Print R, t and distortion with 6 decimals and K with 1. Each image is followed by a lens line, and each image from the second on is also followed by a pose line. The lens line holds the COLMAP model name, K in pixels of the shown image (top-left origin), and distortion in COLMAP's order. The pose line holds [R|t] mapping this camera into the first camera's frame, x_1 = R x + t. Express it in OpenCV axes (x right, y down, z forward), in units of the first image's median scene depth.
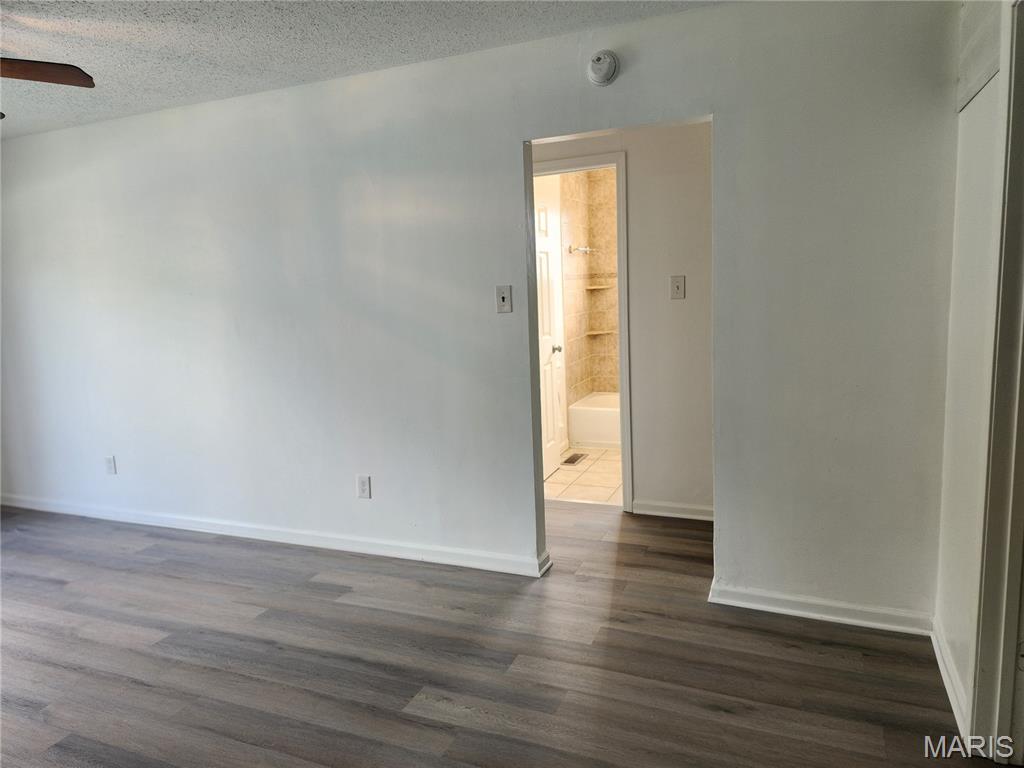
lens RADIAL K [[681.8, 0, 520.4], [0, 681.8, 373.5], [0, 0, 1]] dist [0.074077, -0.060538]
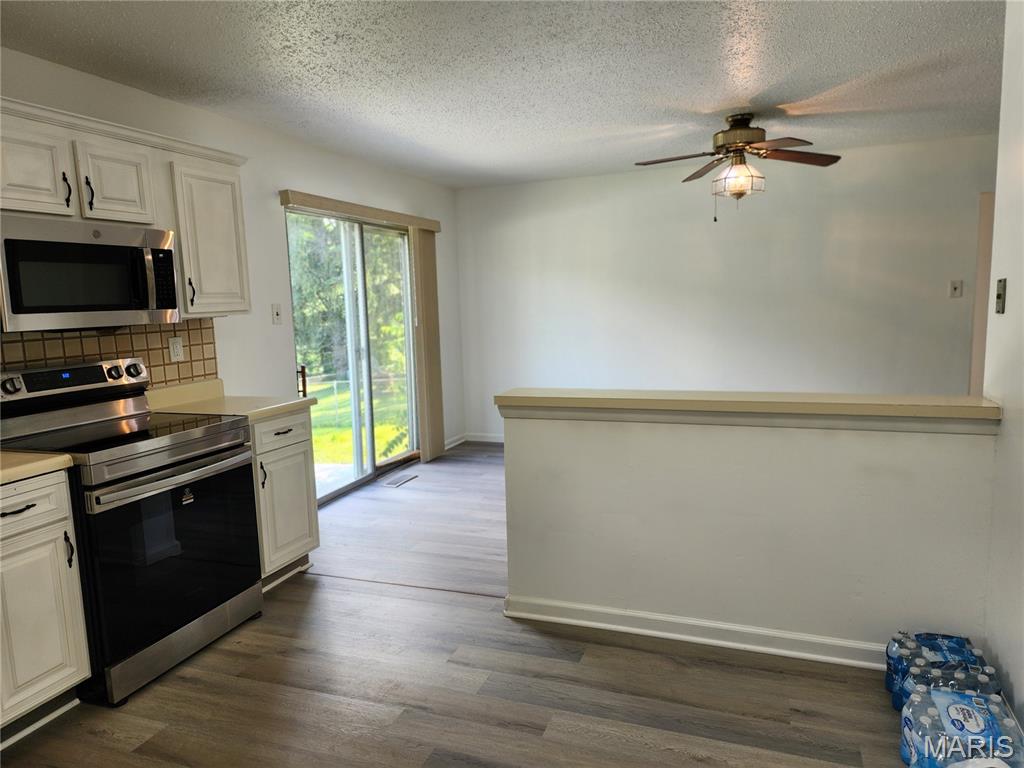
lens RADIAL K [[681.8, 0, 504.3], [0, 681.8, 388.7], [0, 0, 1]] dist [0.074077, -0.060538]
pose [[0.999471, 0.009464, 0.031126, -1.122206], [-0.009014, 0.999853, -0.014575, 0.156090], [-0.031259, 0.014287, 0.999409, -0.580286]]
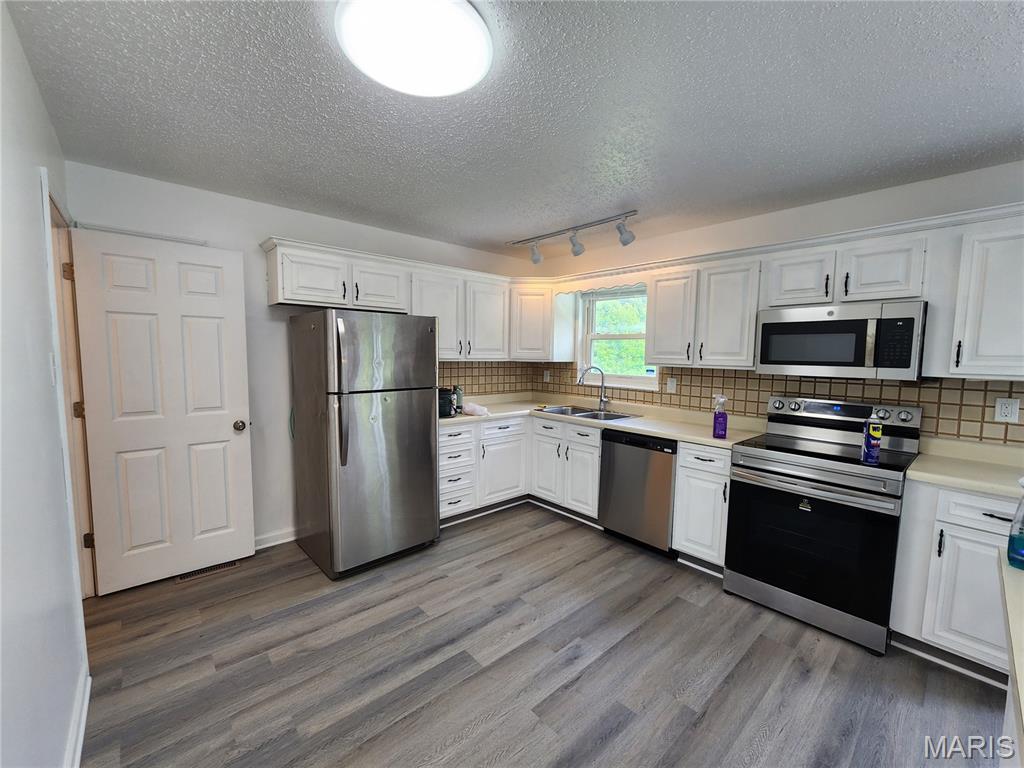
lens RADIAL K [[423.4, 0, 518.4], [0, 423.4, 390.2], [0, 0, 1]] dist [-0.001684, 0.001727]
pose [[-0.420765, 0.118268, -0.899427, -0.677164], [-0.129360, 0.973511, 0.188526, 0.024234], [0.897899, 0.195675, -0.394321, 0.096785]]
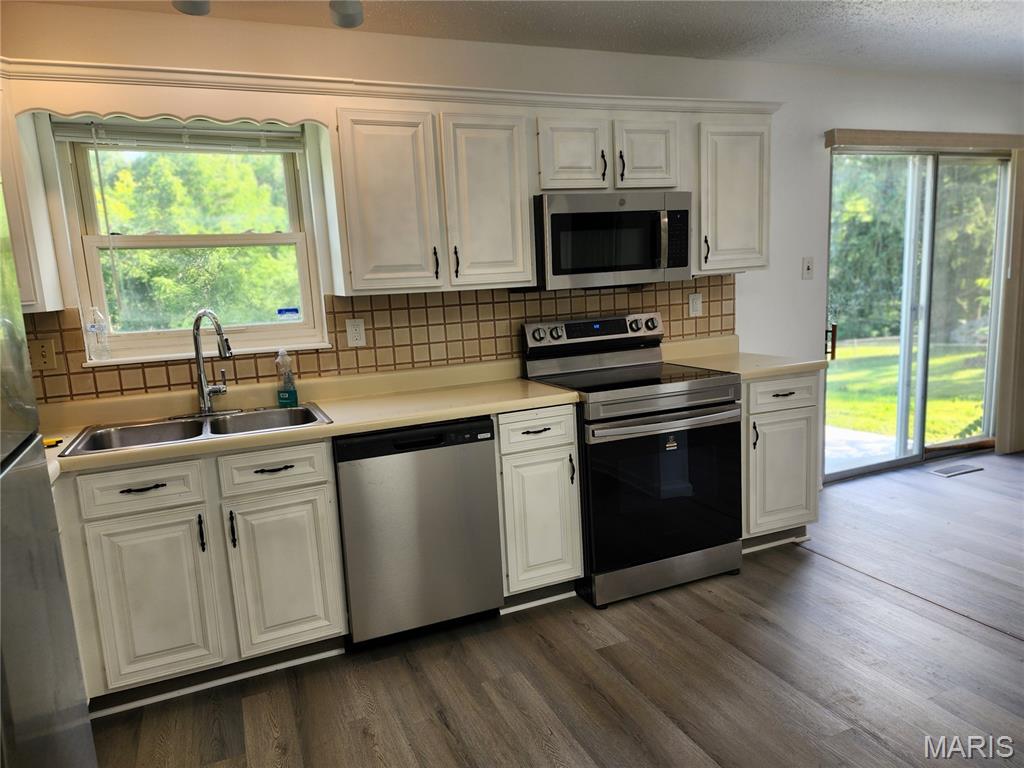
lens RADIAL K [[681.8, 0, 508.4], [0, 681.8, 388.3], [0, 0, 1]] dist [0.074077, -0.060538]
pose [[0.715202, 0.116616, -0.689120, -1.022879], [-0.078350, 0.993144, 0.086750, 0.145692], [0.694512, -0.008051, 0.719436, -0.516579]]
